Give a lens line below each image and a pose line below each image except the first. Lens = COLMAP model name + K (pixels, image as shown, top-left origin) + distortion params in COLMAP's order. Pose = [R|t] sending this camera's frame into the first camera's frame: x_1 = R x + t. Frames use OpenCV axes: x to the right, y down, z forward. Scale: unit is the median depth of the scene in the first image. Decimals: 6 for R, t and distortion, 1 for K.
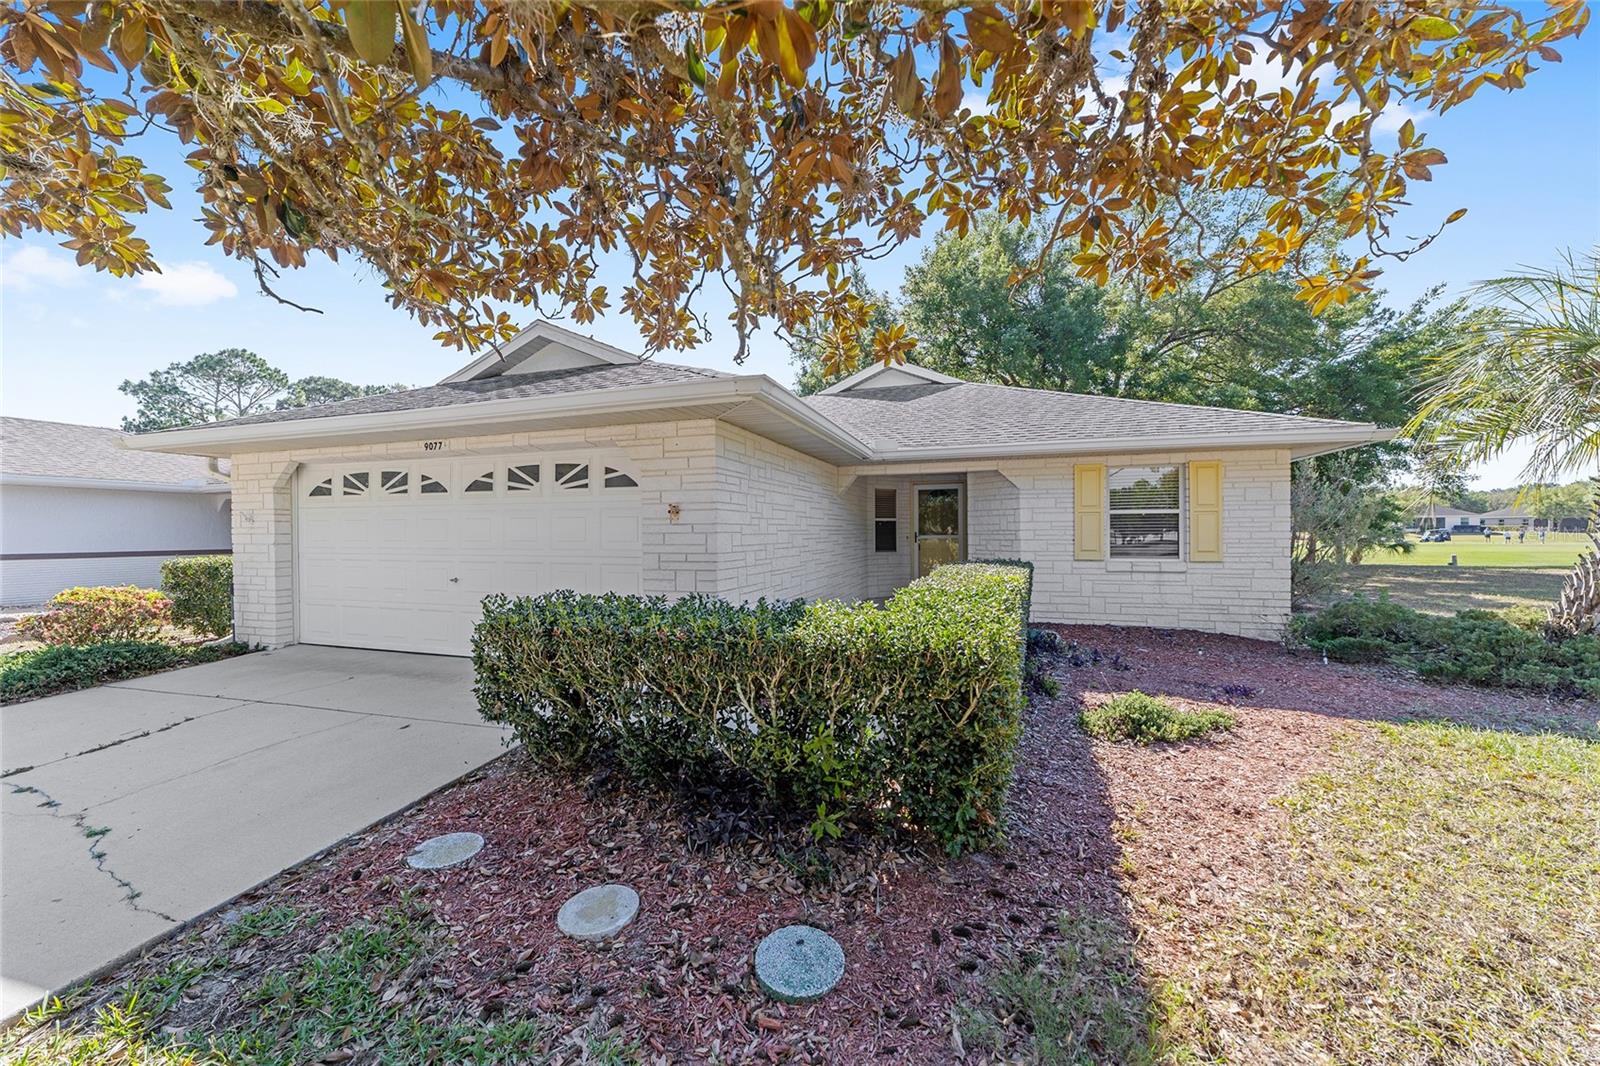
lens RADIAL K [[605.6, 0, 798.7], [0, 605.6, 528.4], [0, 0, 1]] dist [-0.003990, 0.000870]
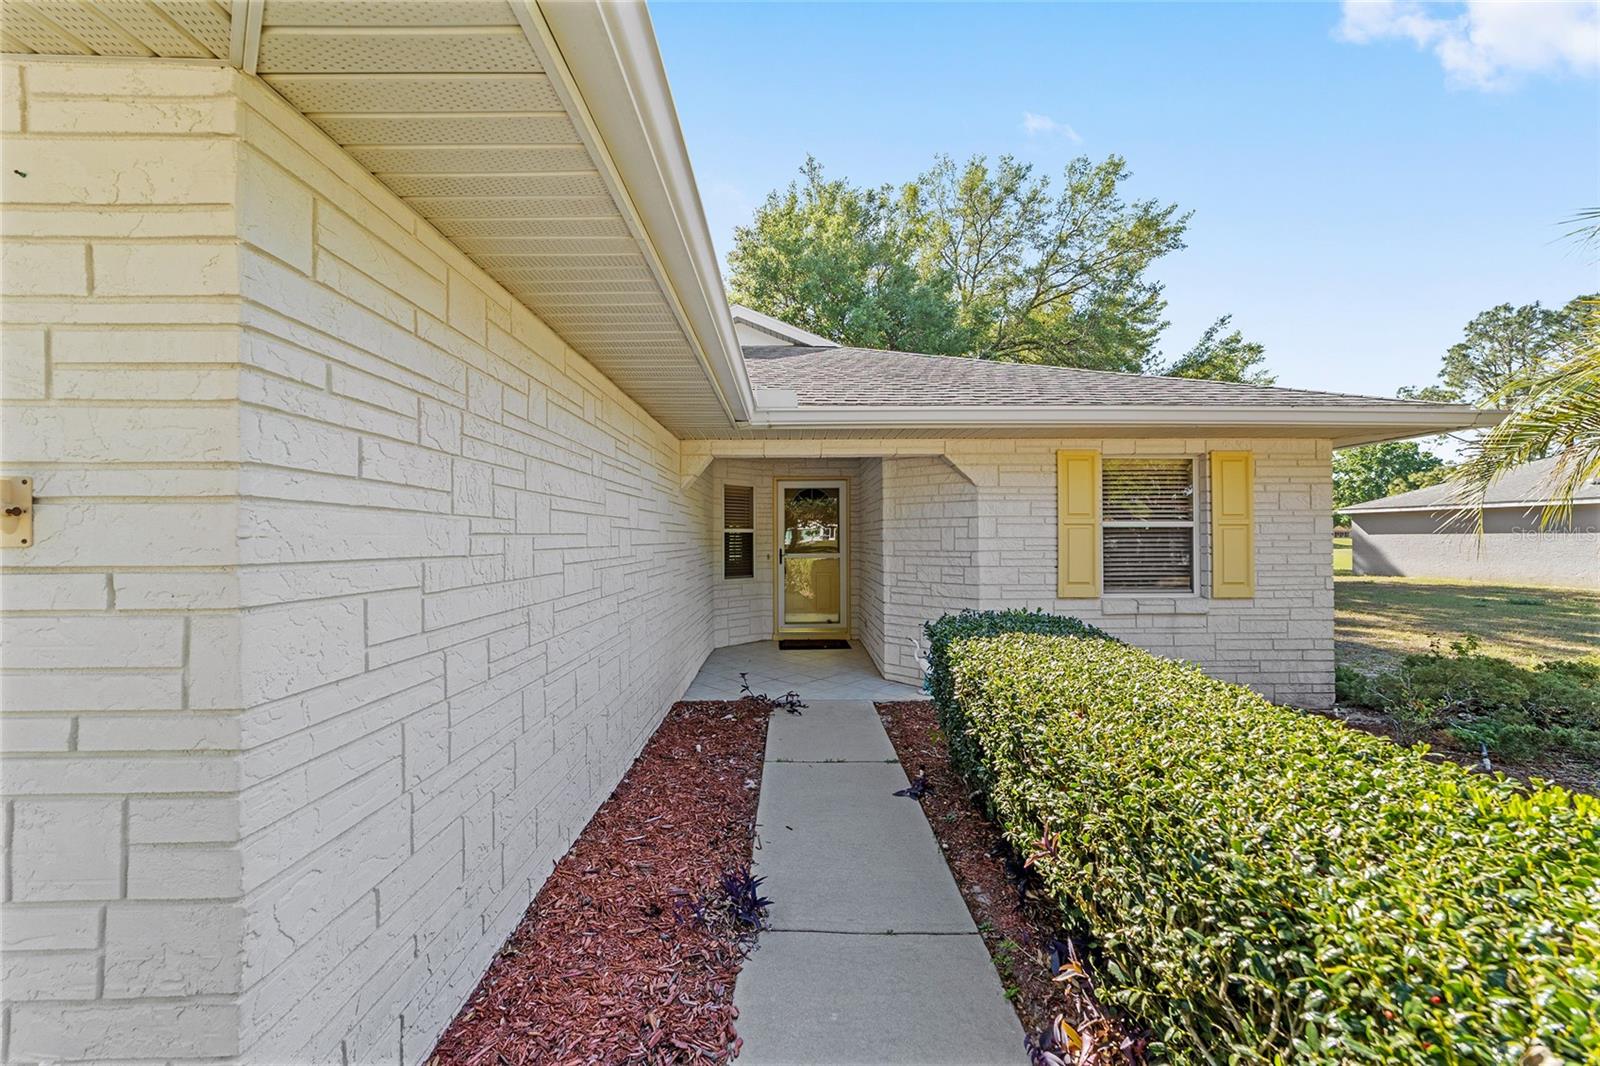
lens RADIAL K [[605.6, 0, 801.1], [0, 605.6, 535.4], [0, 0, 1]] dist [-0.003990, 0.000870]
pose [[0.946480, 0.004752, 0.322727, -0.013289], [-0.004813, 0.999988, -0.000609, -0.012732], [-0.322727, -0.000977, 0.946492, 0.480268]]
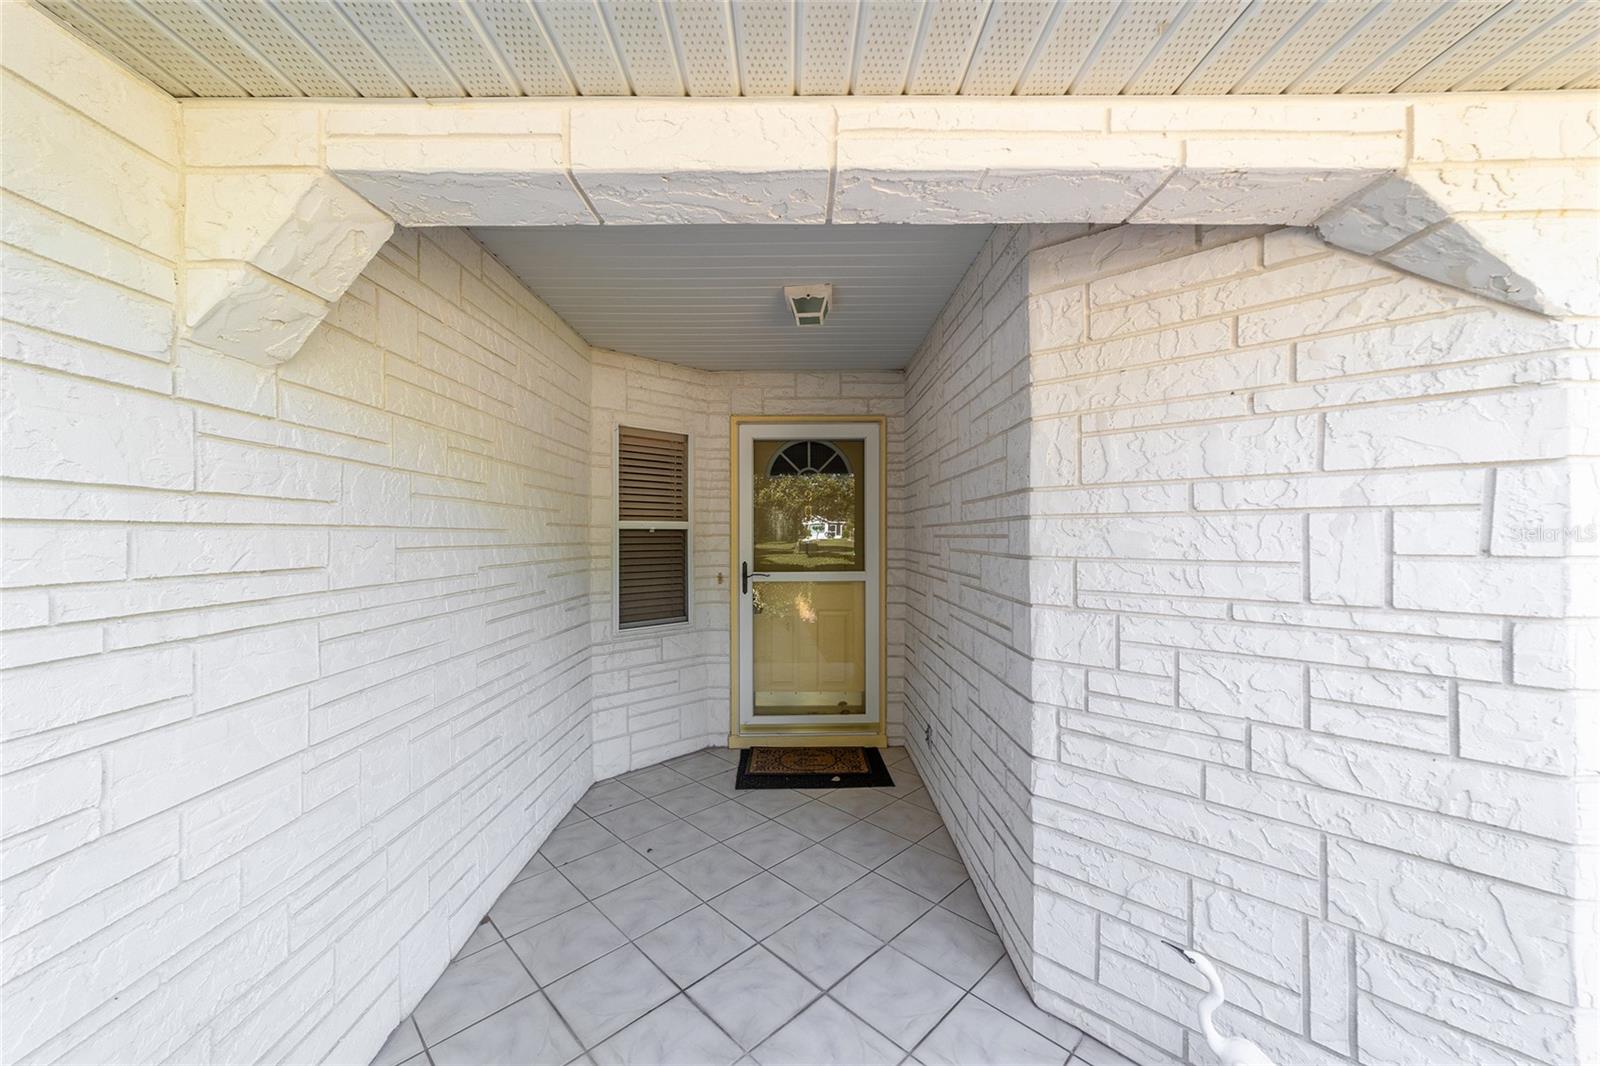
lens RADIAL K [[605.6, 0, 792.3], [0, 605.6, 531.6], [0, 0, 1]] dist [-0.003990, 0.000870]
pose [[0.953007, 0.006514, 0.302879, 0.165832], [-0.006683, 0.999978, -0.000478, -0.015948], [-0.302875, -0.001569, 0.953029, 0.959232]]
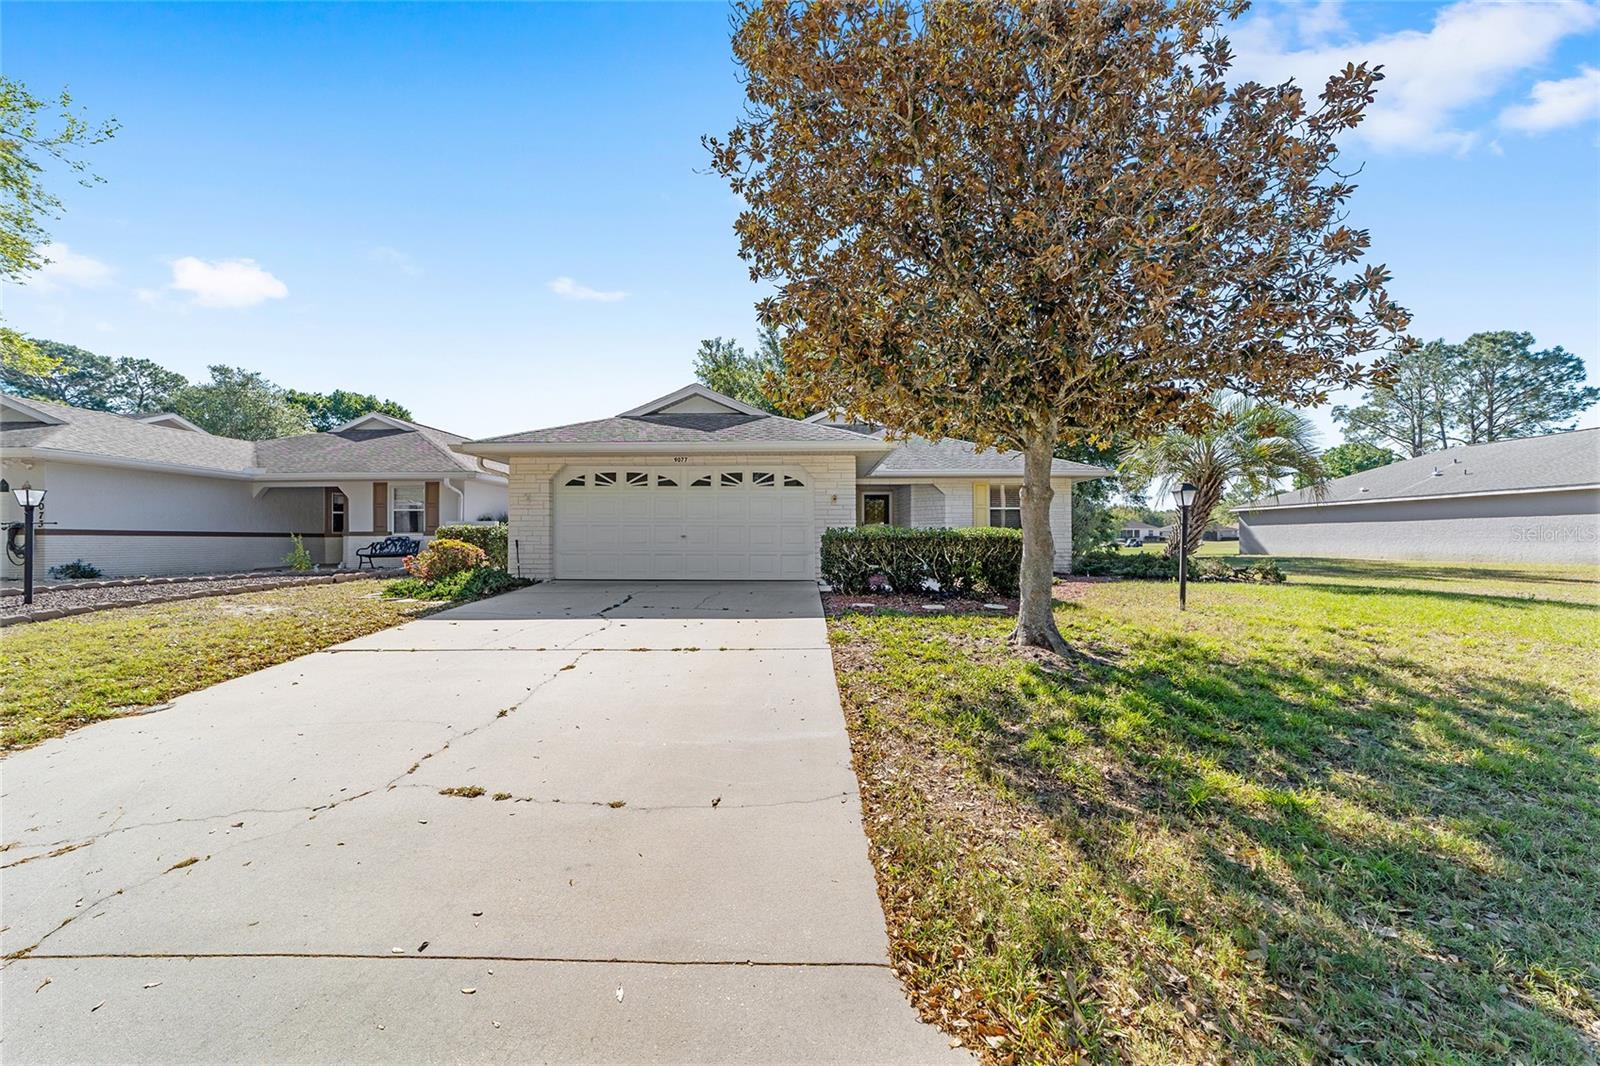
lens RADIAL K [[605.6, 0, 800.1], [0, 605.6, 536.3], [0, 0, 1]] dist [-0.003990, 0.000870]
pose [[0.953251, 0.007037, 0.302098, -0.610851], [-0.006510, 0.999975, -0.002750, 0.068820], [-0.302110, 0.000655, 0.953273, -0.606392]]
